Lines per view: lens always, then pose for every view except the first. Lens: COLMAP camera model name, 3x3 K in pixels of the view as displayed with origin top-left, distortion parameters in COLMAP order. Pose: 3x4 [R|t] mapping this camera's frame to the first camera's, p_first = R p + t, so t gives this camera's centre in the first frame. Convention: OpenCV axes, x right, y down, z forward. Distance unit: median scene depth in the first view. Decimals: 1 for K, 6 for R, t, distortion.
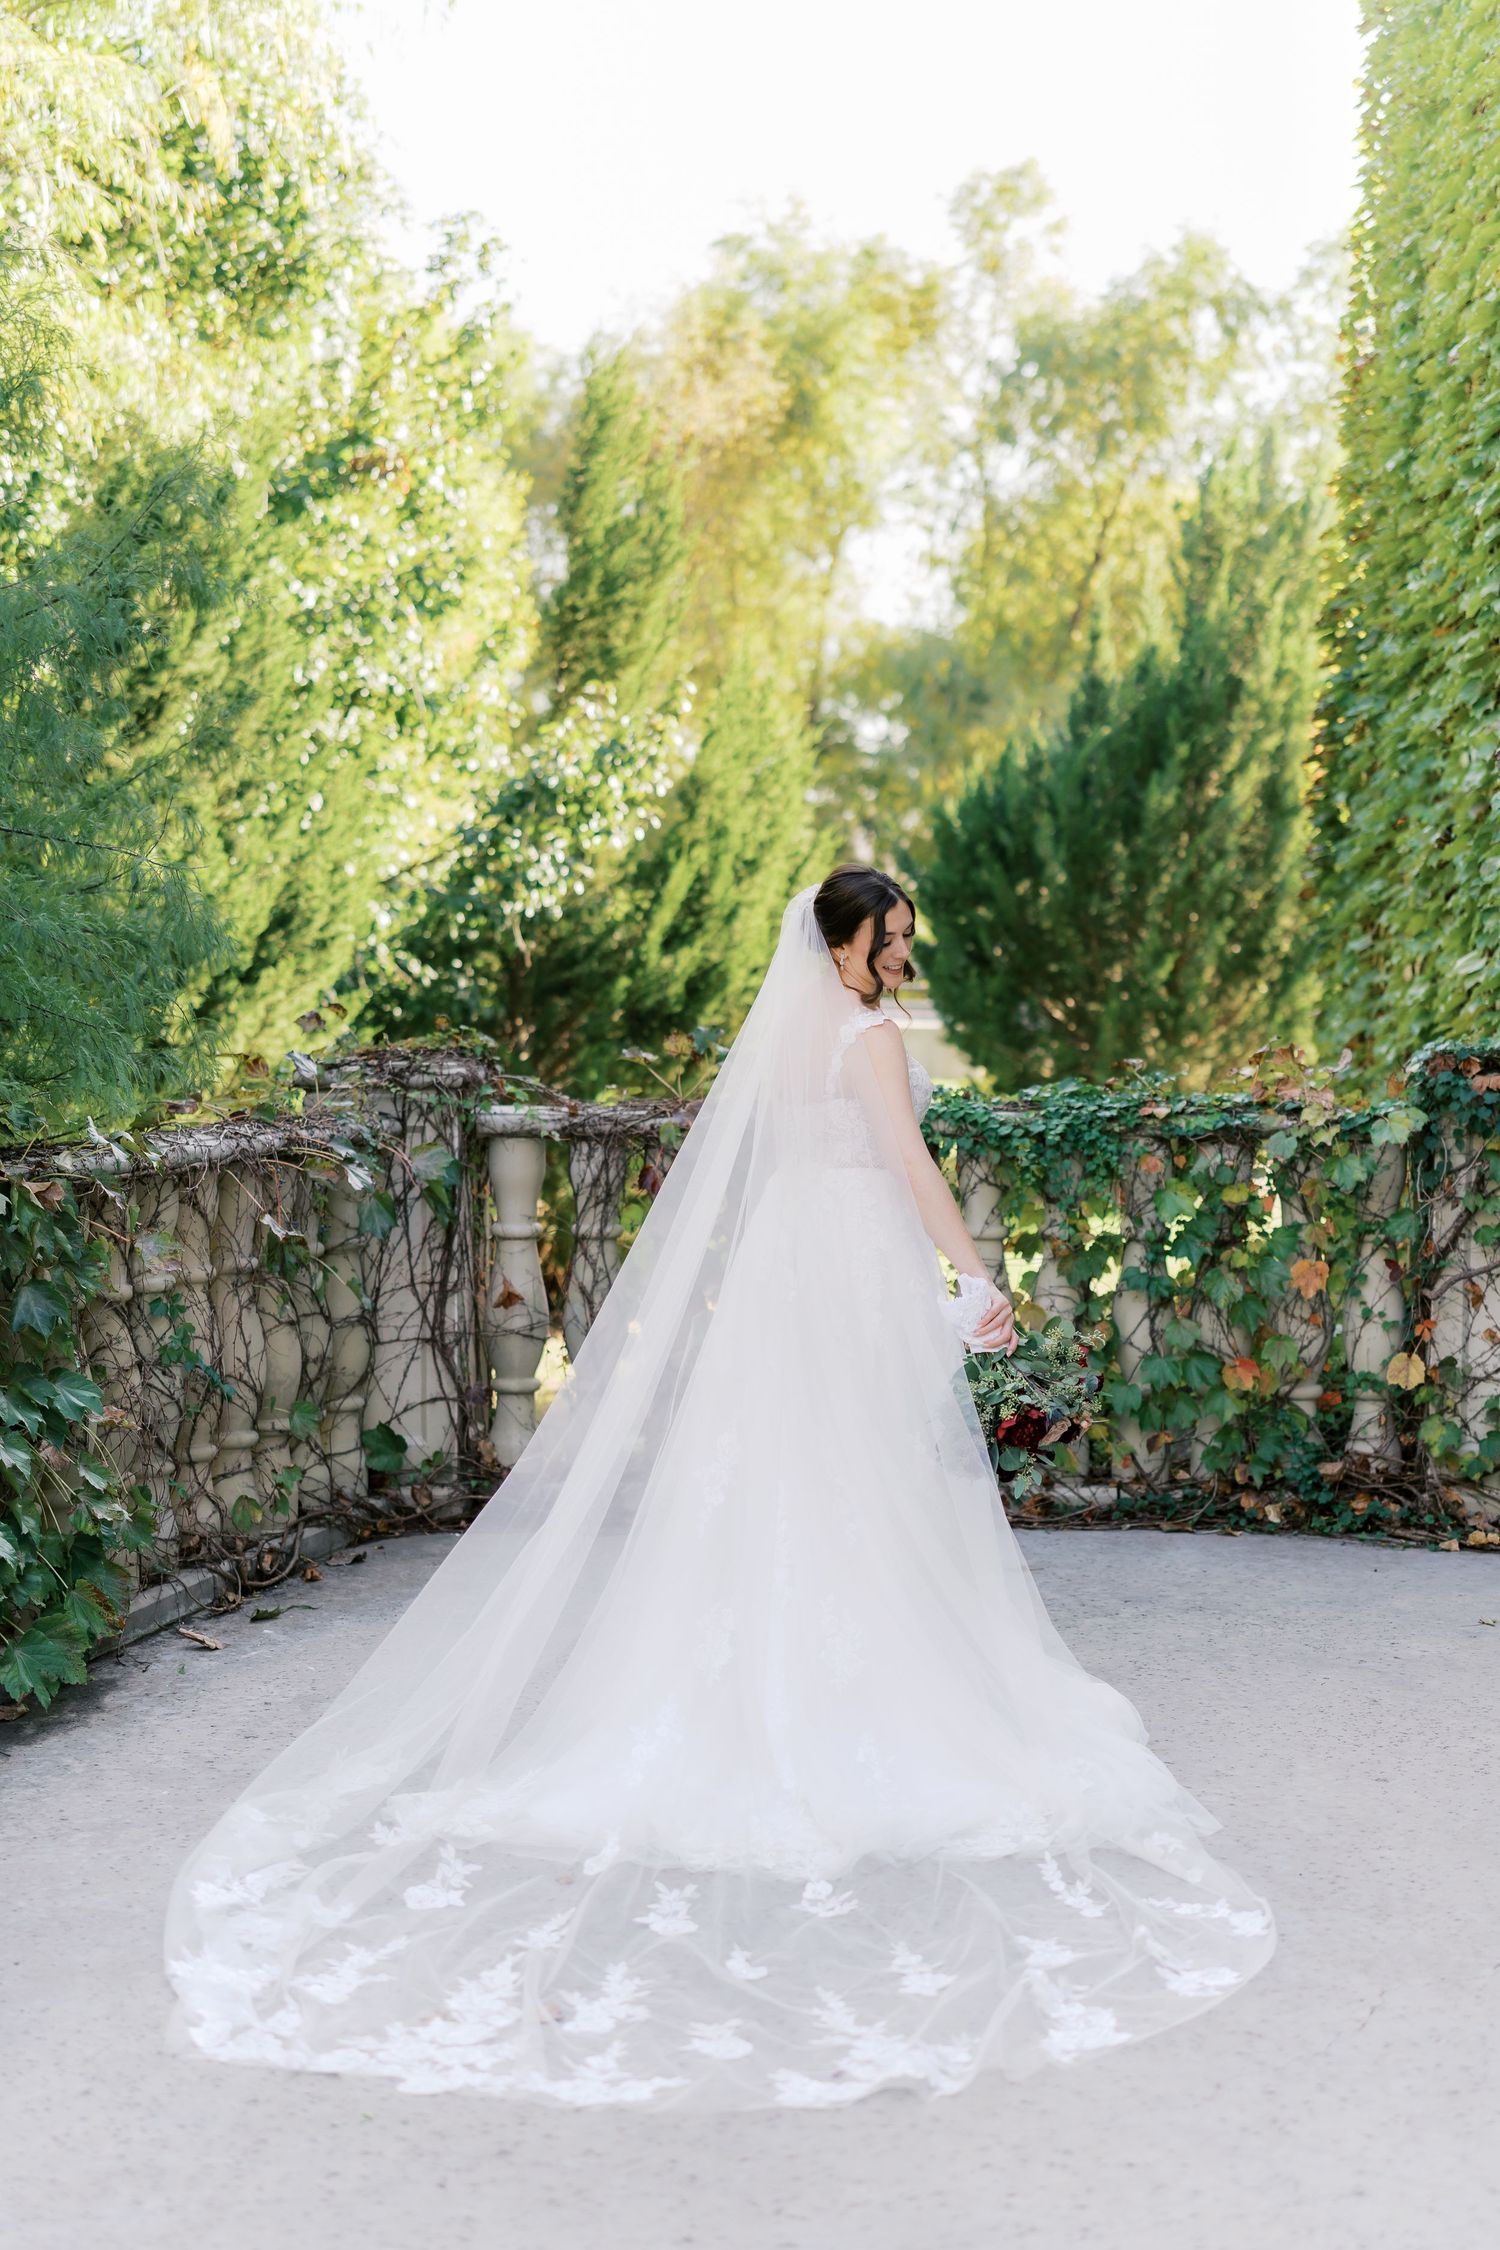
lens RADIAL K [[3741.2, 0, 748.9], [0, 3741.2, 1120.1], [0, 0, 1]] dist [0.045644, 0.000000]
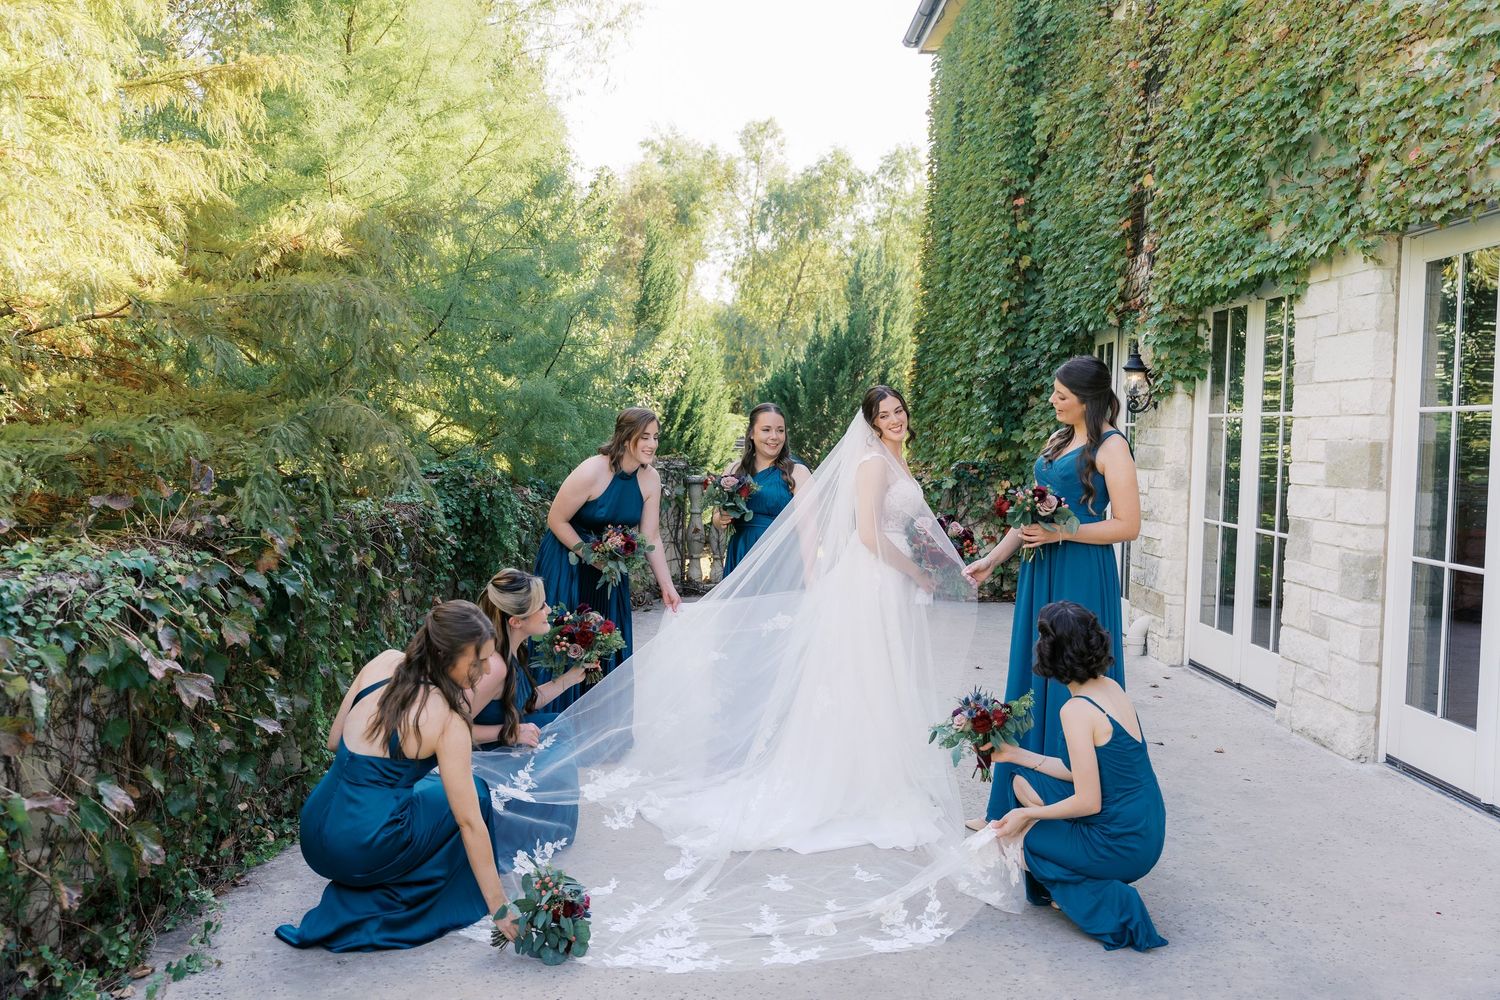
lens RADIAL K [[2494.1, 0, 750.3], [0, 2494.1, 501.3], [0, 0, 1]] dist [0.045644, 0.000000]
pose [[0.990924, 0.013988, 0.133690, -0.199024], [-0.011072, 0.999685, -0.022535, 0.044453], [-0.133963, 0.020850, 0.990767, -0.796263]]
